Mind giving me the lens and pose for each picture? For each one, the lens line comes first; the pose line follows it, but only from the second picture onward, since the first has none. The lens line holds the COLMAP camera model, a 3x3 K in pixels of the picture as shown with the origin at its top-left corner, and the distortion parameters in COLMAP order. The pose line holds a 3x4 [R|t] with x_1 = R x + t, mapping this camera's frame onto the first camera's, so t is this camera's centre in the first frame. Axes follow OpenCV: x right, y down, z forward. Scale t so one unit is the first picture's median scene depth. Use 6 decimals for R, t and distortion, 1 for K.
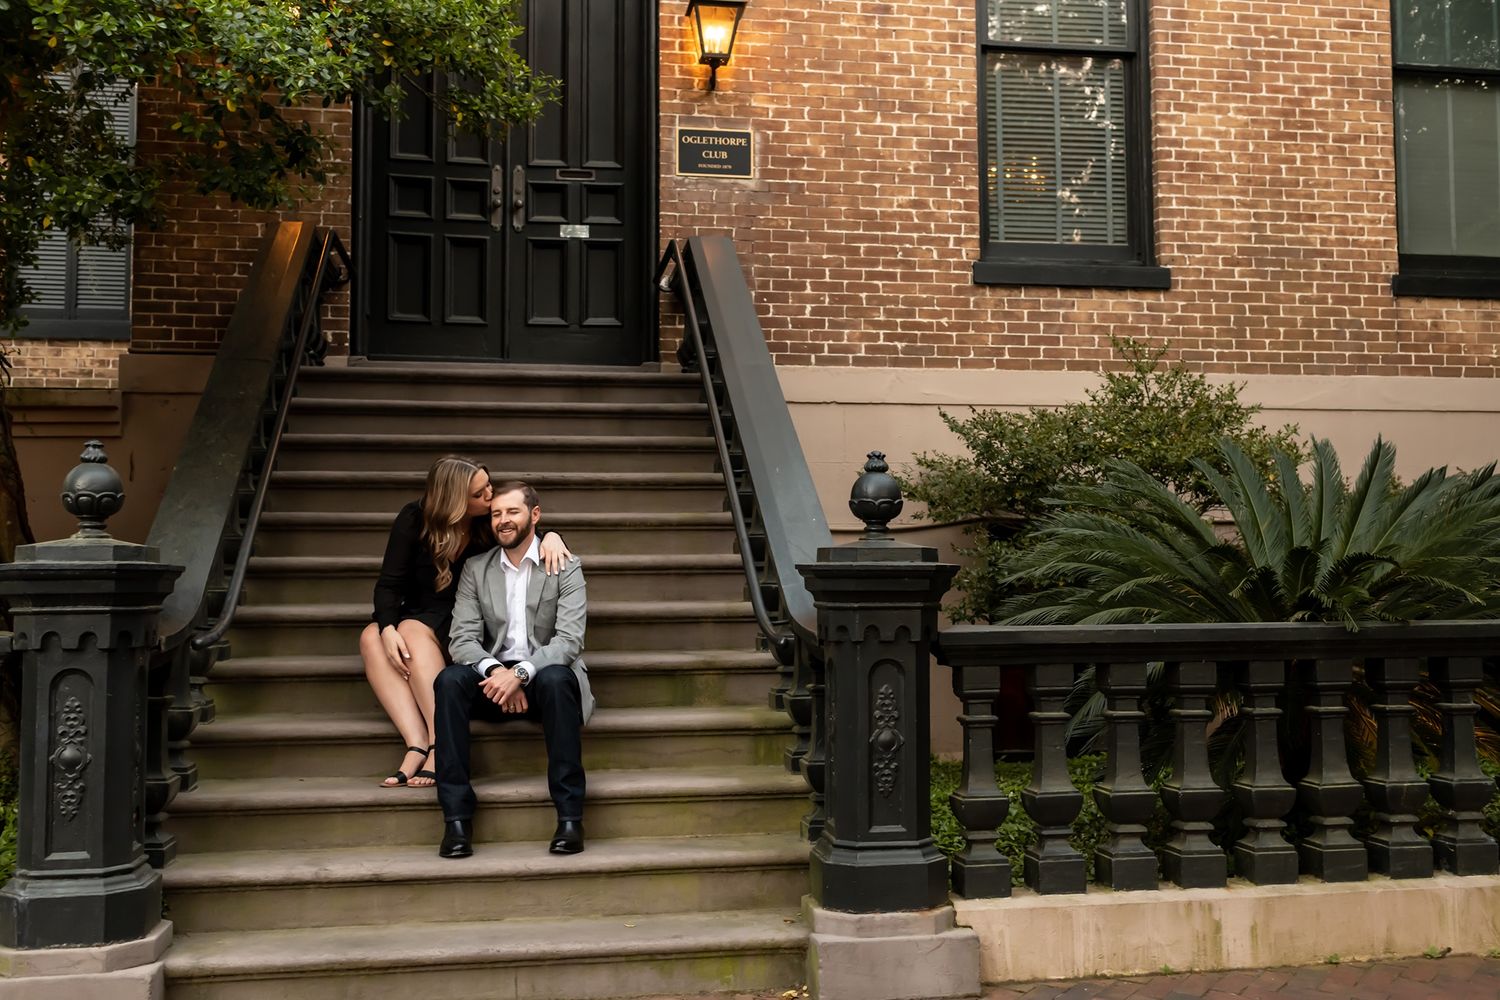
lens RADIAL K [[1497.8, 0, 777.2], [0, 1497.8, 459.6], [0, 0, 1]] dist [-0.002754, 0.021543]
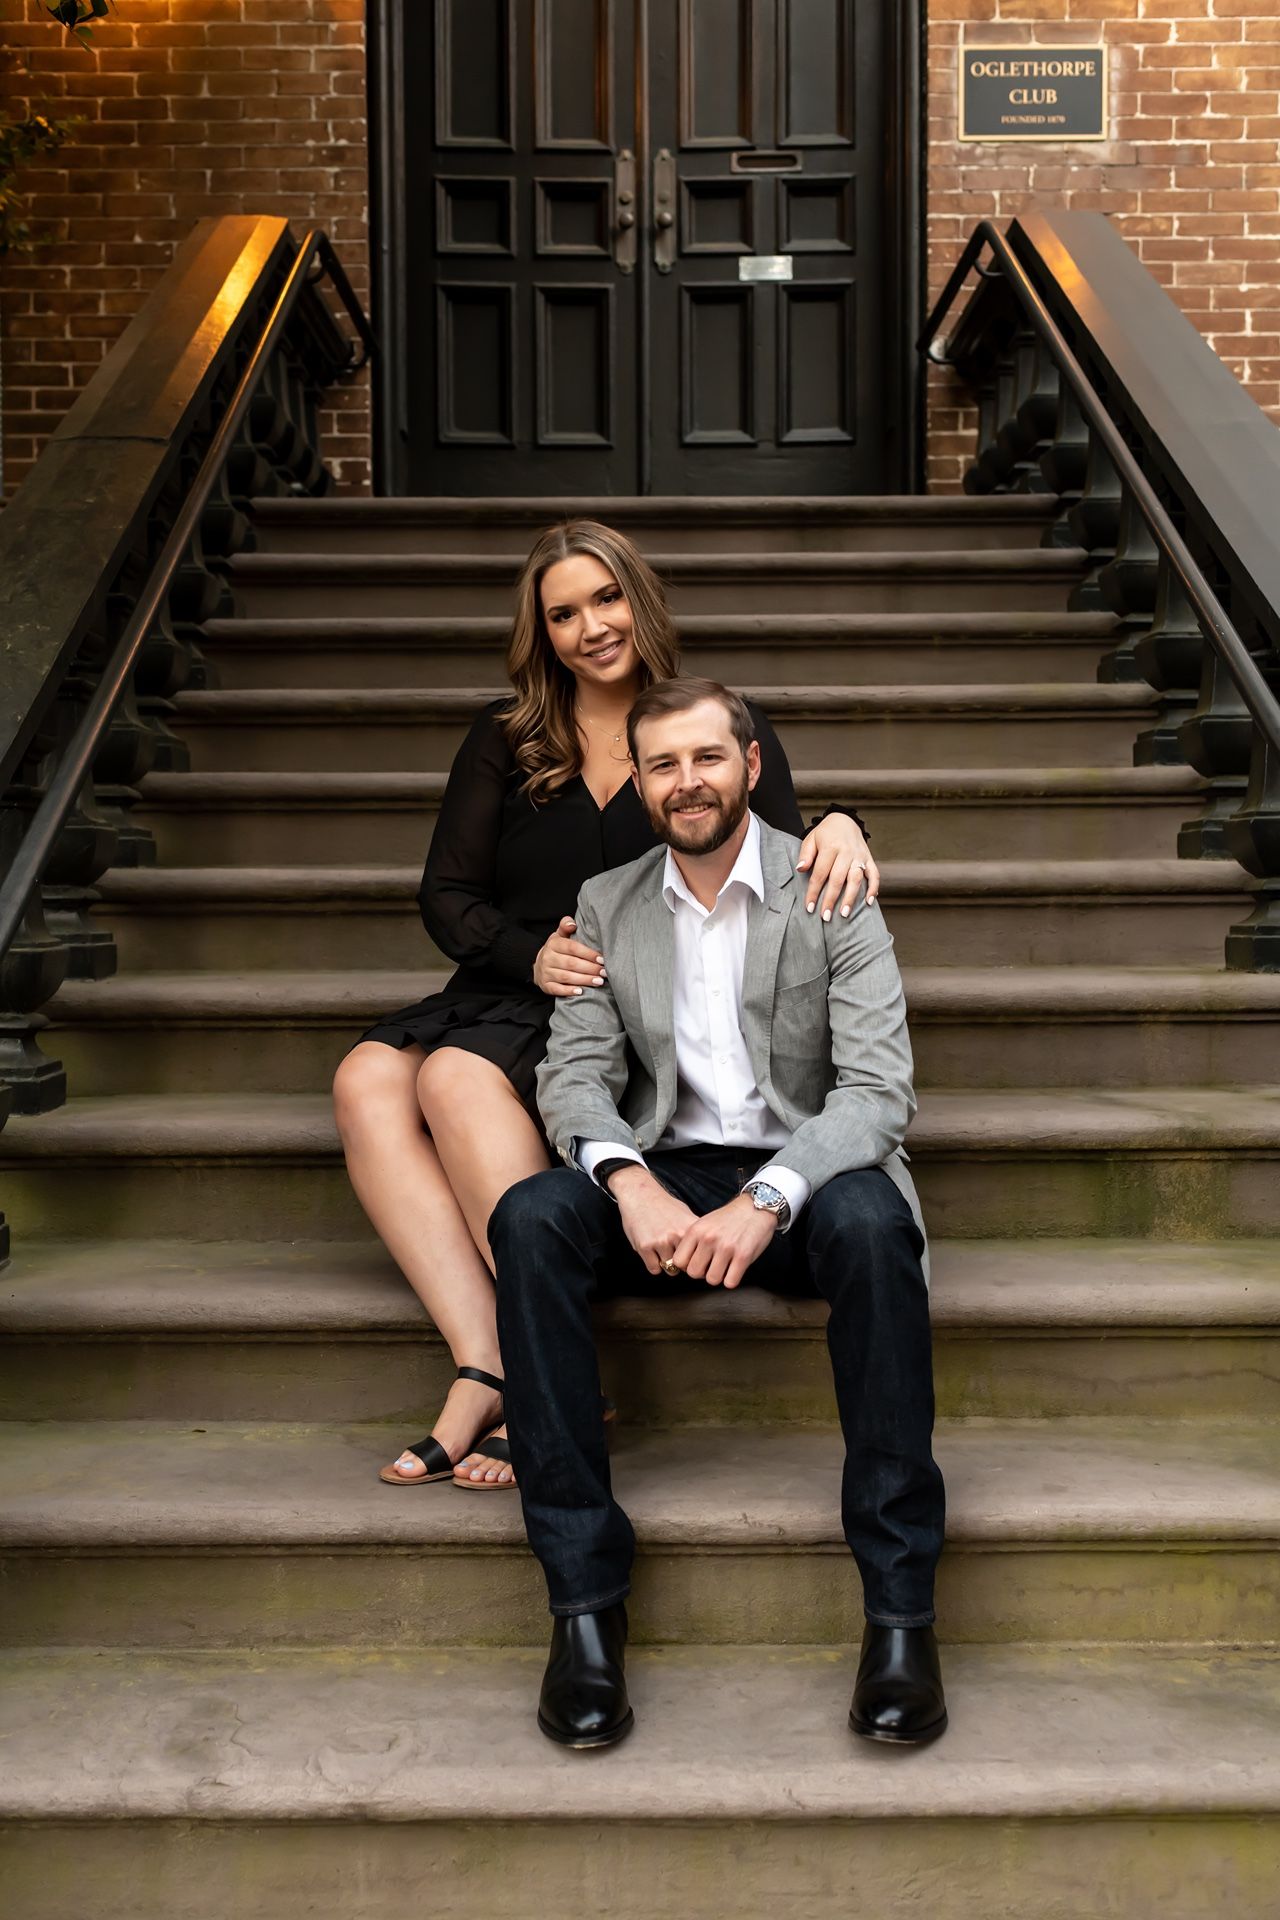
lens RADIAL K [[1805.8, 0, 633.0], [0, 1805.8, 937.6], [0, 0, 1]] dist [0.000504, 0.011208]
pose [[0.985293, 0.005488, -0.170786, -0.069634], [0.013525, 0.993844, 0.109962, 0.018043], [0.170338, -0.110655, 0.979153, 0.320336]]
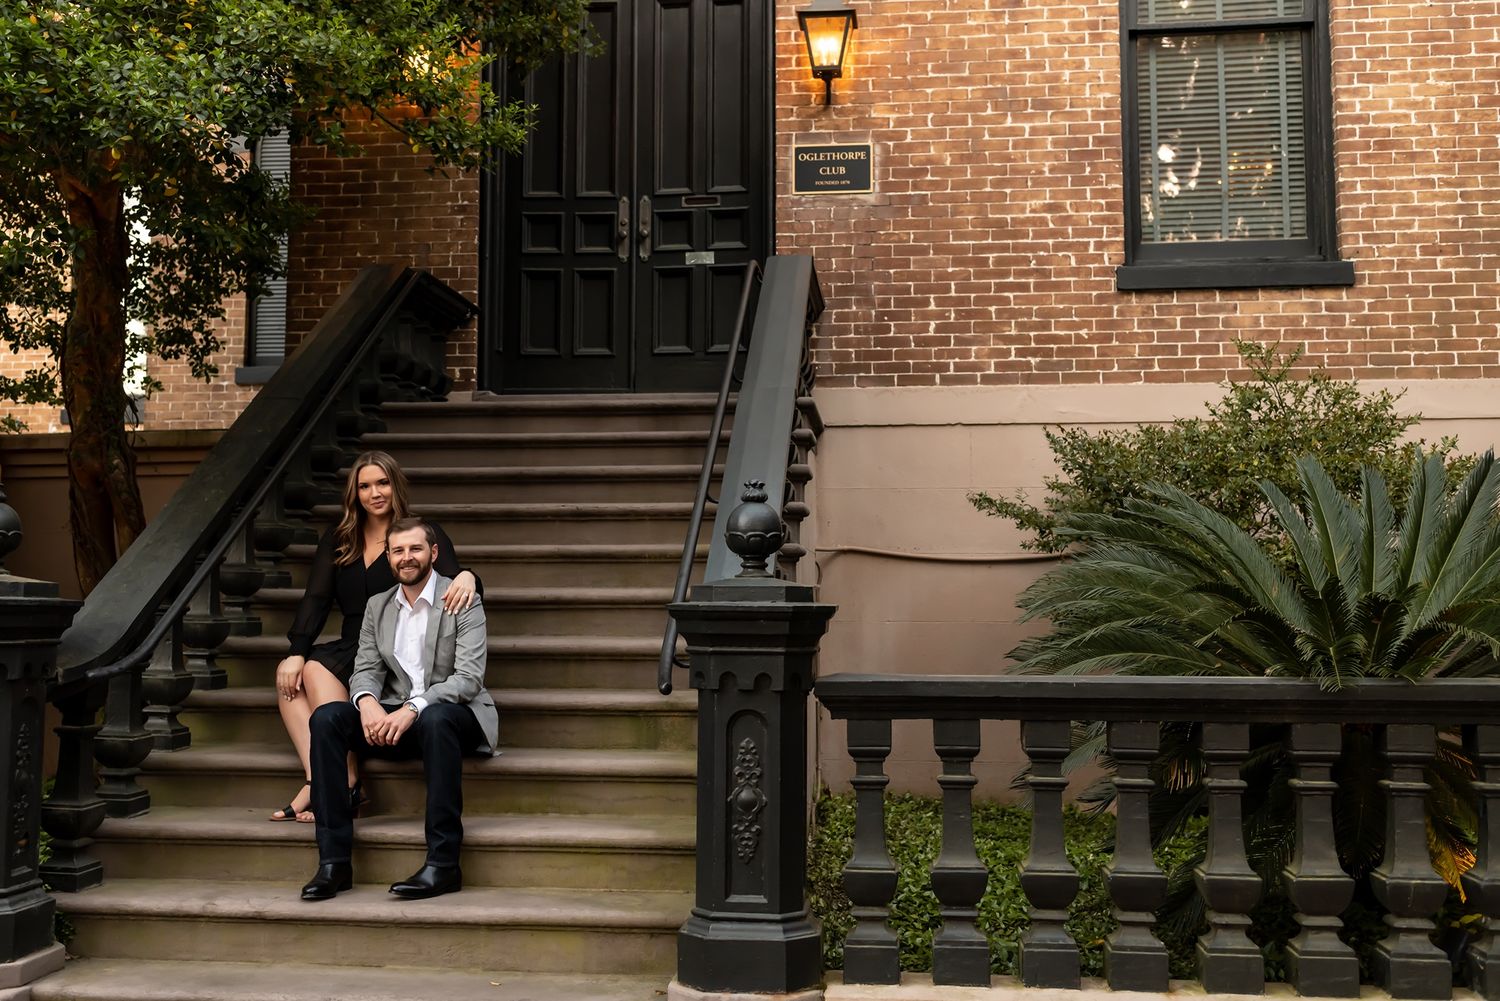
lens RADIAL K [[1472.9, 0, 745.8], [0, 1472.9, 465.5], [0, 0, 1]] dist [0.000785, 0.004891]
pose [[0.960808, -0.017696, -0.276649, 0.163079], [0.014174, 0.999791, -0.014725, -0.000475], [0.276851, 0.010227, 0.960858, 0.073928]]
